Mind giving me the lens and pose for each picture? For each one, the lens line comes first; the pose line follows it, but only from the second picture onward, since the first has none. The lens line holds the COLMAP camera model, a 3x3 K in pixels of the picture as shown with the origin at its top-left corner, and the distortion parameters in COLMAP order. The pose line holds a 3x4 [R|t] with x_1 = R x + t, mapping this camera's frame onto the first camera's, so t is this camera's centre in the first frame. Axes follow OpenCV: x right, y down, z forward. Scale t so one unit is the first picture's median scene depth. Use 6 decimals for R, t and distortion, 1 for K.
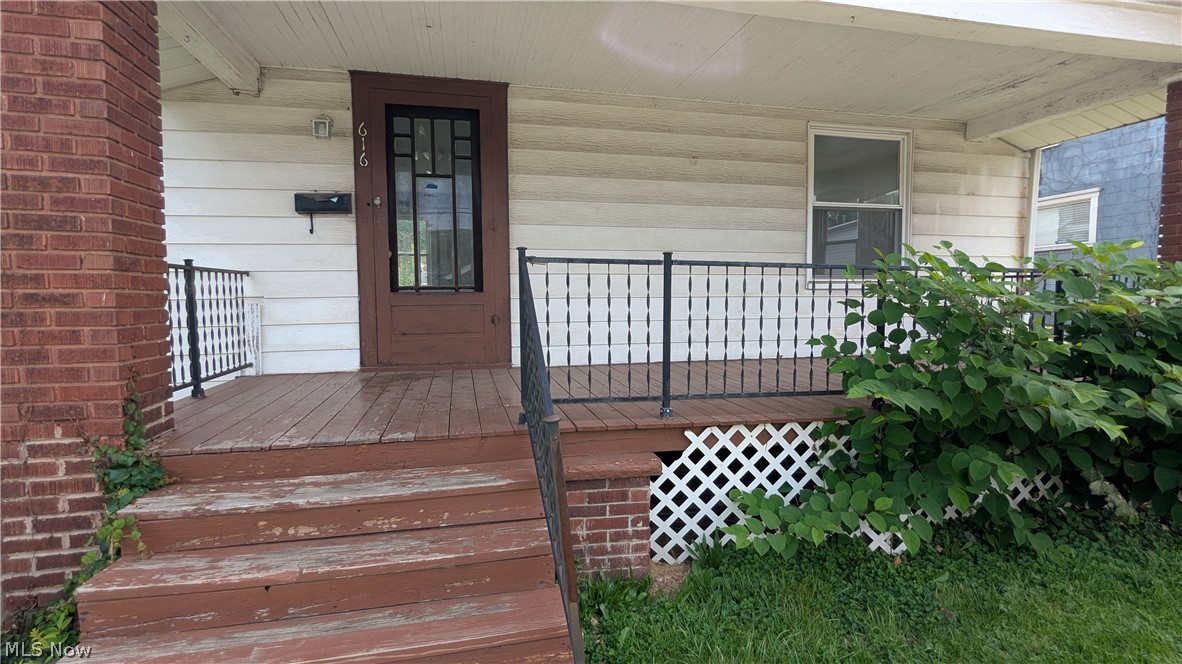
lens RADIAL K [[560.7, 0, 591.0], [0, 560.7, 332.0], [0, 0, 1]] dist [0.001241, -0.000996]
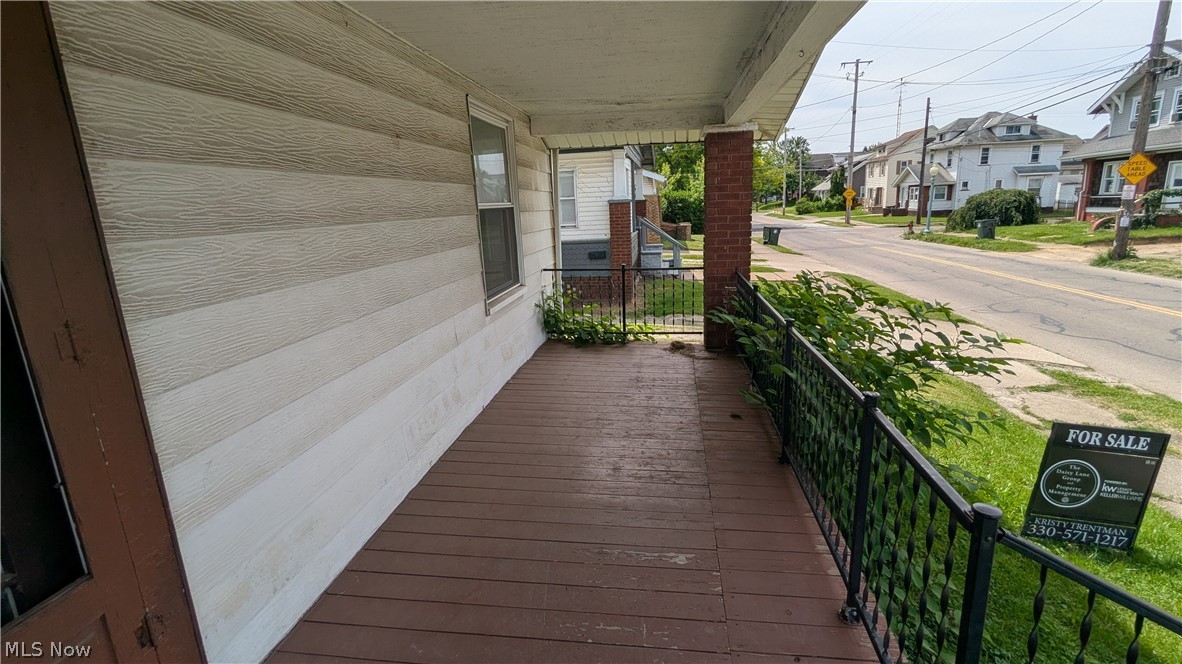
lens RADIAL K [[560.7, 0, 591.0], [0, 560.7, 332.0], [0, 0, 1]] dist [0.001241, -0.000996]
pose [[0.357844, -0.218182, 0.907934, -0.362493], [0.093965, 0.975798, 0.197456, -0.243151], [-0.929041, 0.014656, 0.369686, 0.700233]]
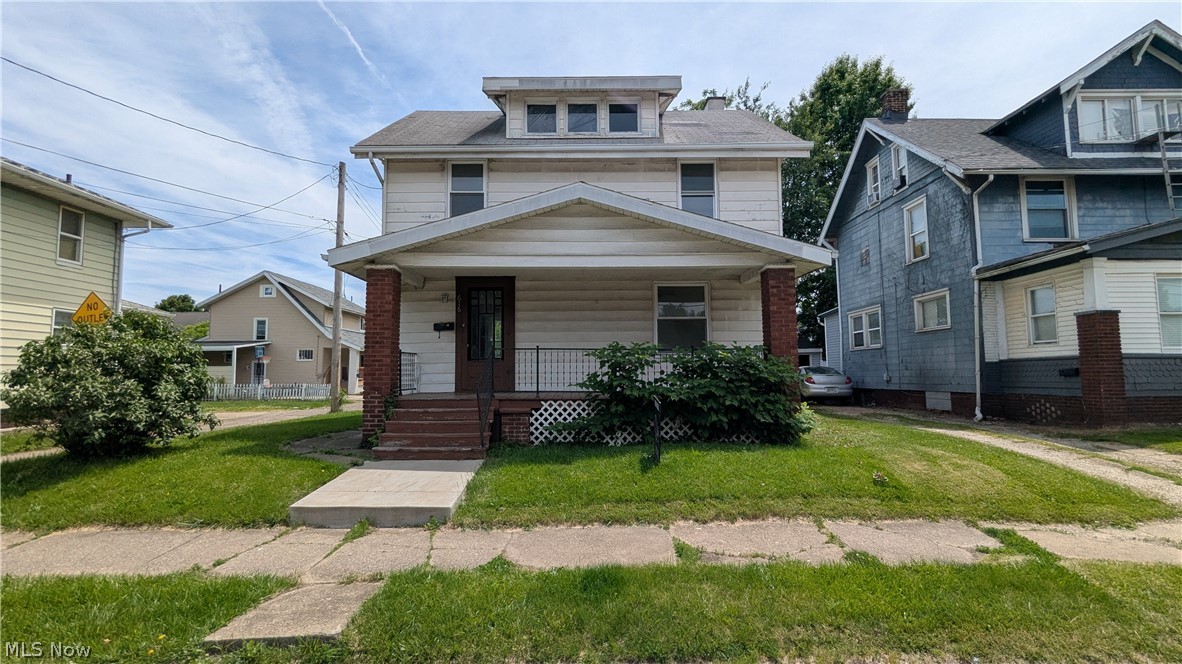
lens RADIAL K [[560.7, 0, 591.0], [0, 560.7, 332.0], [0, 0, 1]] dist [0.001241, -0.000996]
pose [[0.976623, -0.020331, -0.213995, 0.744908], [-0.009061, 0.990739, -0.135480, 0.140983], [0.214768, 0.134252, 0.967394, -1.364458]]
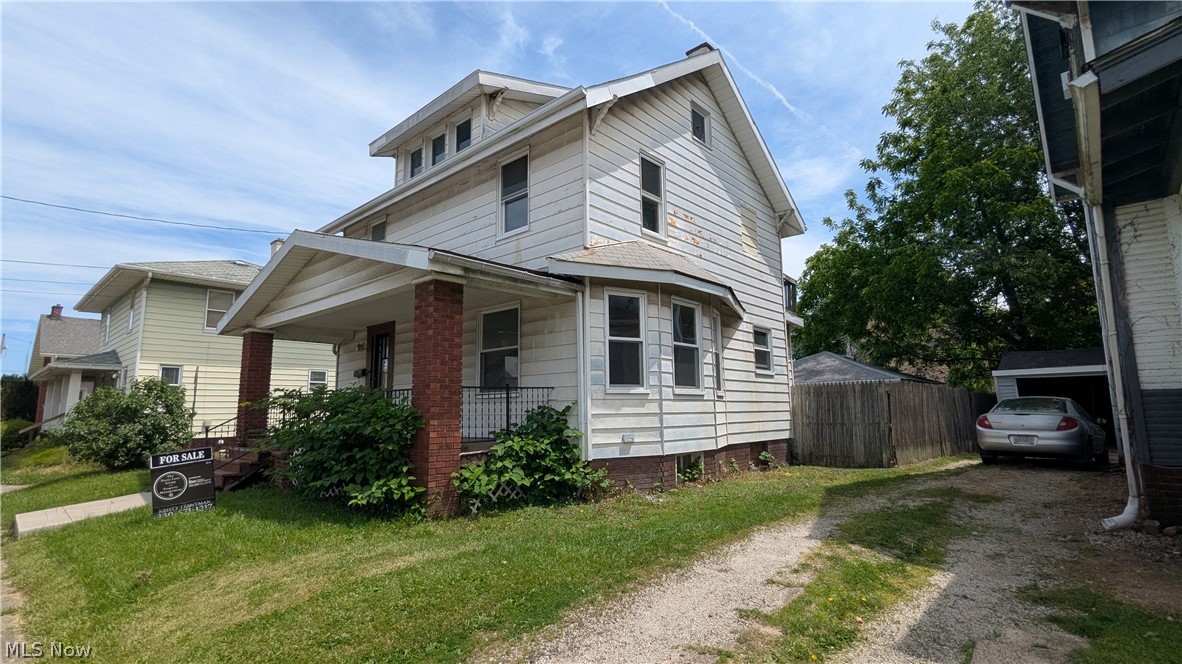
lens RADIAL K [[560.7, 0, 591.0], [0, 560.7, 332.0], [0, 0, 1]] dist [0.001241, -0.000996]
pose [[0.574540, -0.116140, -0.810195, 2.573118], [-0.039266, 0.984830, -0.169019, 0.002963], [0.817534, 0.128921, 0.561264, 0.325438]]
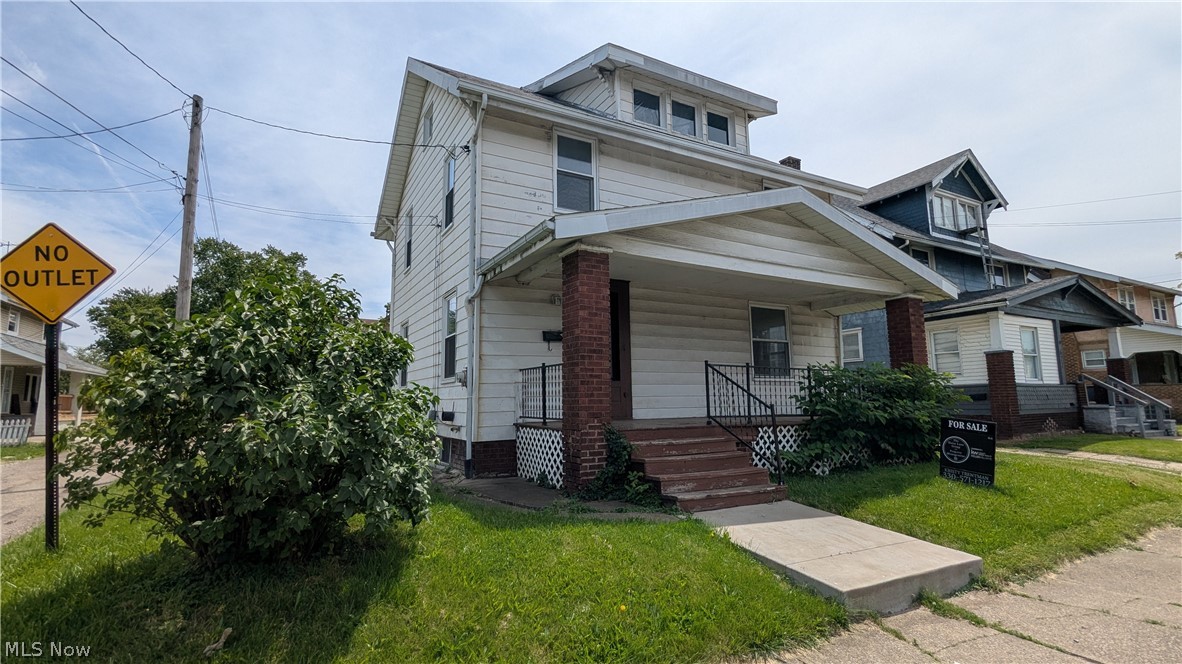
lens RADIAL K [[560.7, 0, 591.0], [0, 560.7, 332.0], [0, 0, 1]] dist [0.001241, -0.000996]
pose [[0.958850, 0.027907, 0.282538, -0.924761], [0.025593, 0.982610, -0.183911, 0.131657], [-0.282757, 0.183574, 0.941461, -0.945374]]
